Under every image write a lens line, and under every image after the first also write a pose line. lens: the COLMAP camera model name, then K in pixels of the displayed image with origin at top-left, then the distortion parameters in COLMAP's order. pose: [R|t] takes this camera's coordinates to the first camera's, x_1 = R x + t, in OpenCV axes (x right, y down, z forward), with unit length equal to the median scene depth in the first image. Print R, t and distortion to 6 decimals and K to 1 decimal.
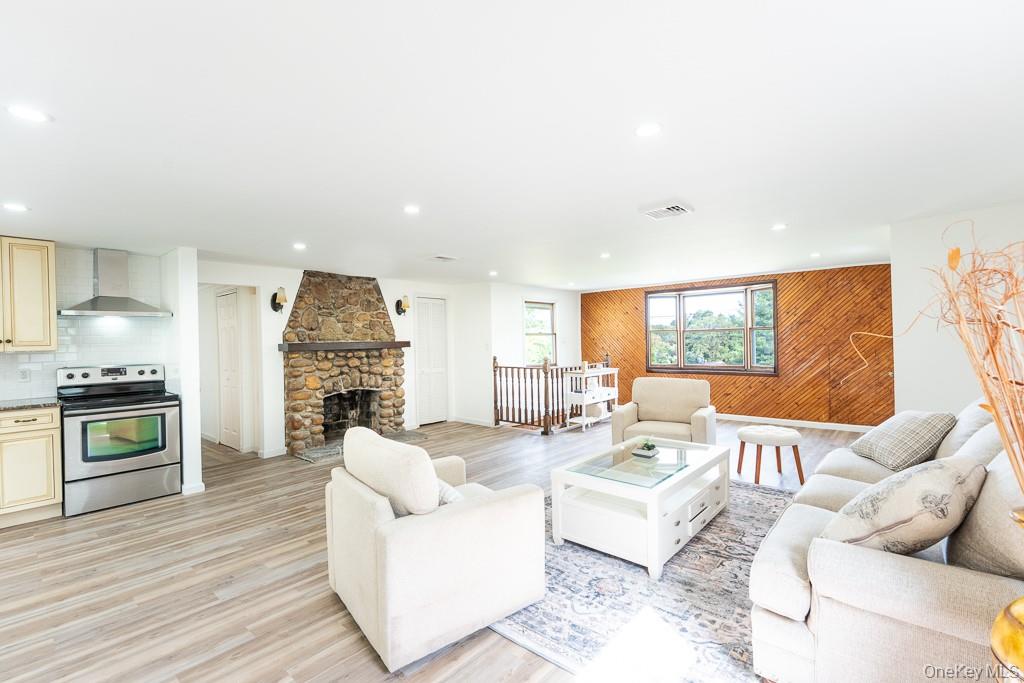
lens RADIAL K [[462.6, 0, 511.1], [0, 462.6, 341.8], [0, 0, 1]] dist [-0.003244, -0.000628]
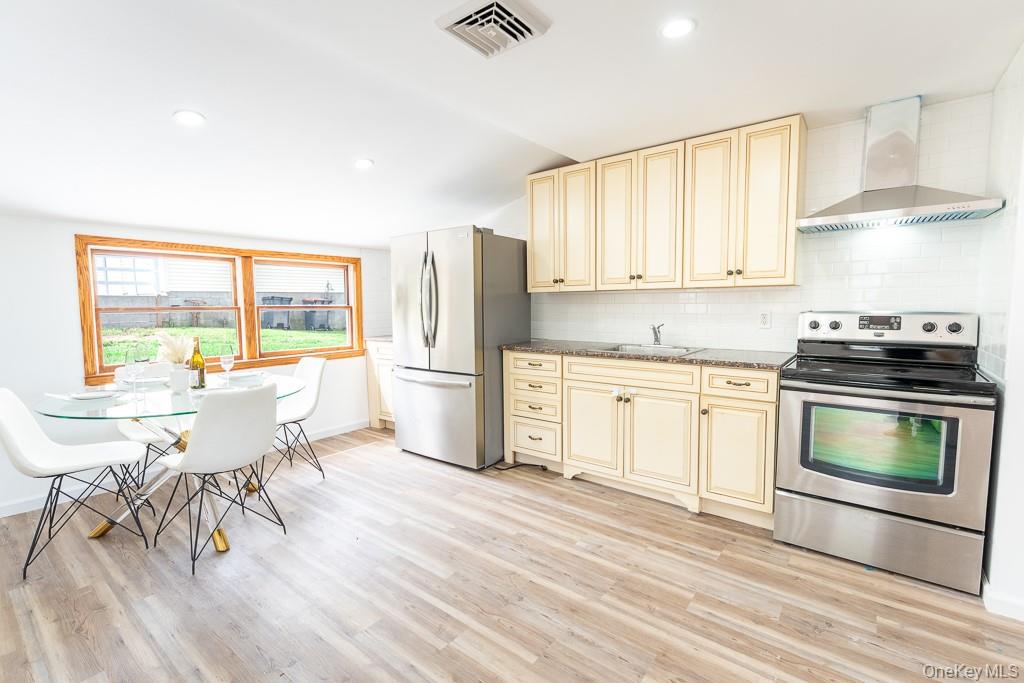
lens RADIAL K [[462.6, 0, 511.7], [0, 462.6, 340.6], [0, 0, 1]] dist [-0.003244, -0.000628]
pose [[0.067260, 0.100890, -0.992621, -0.325503], [0.001300, 0.994865, 0.101206, 0.029016], [0.997735, -0.008098, 0.066783, 0.517954]]
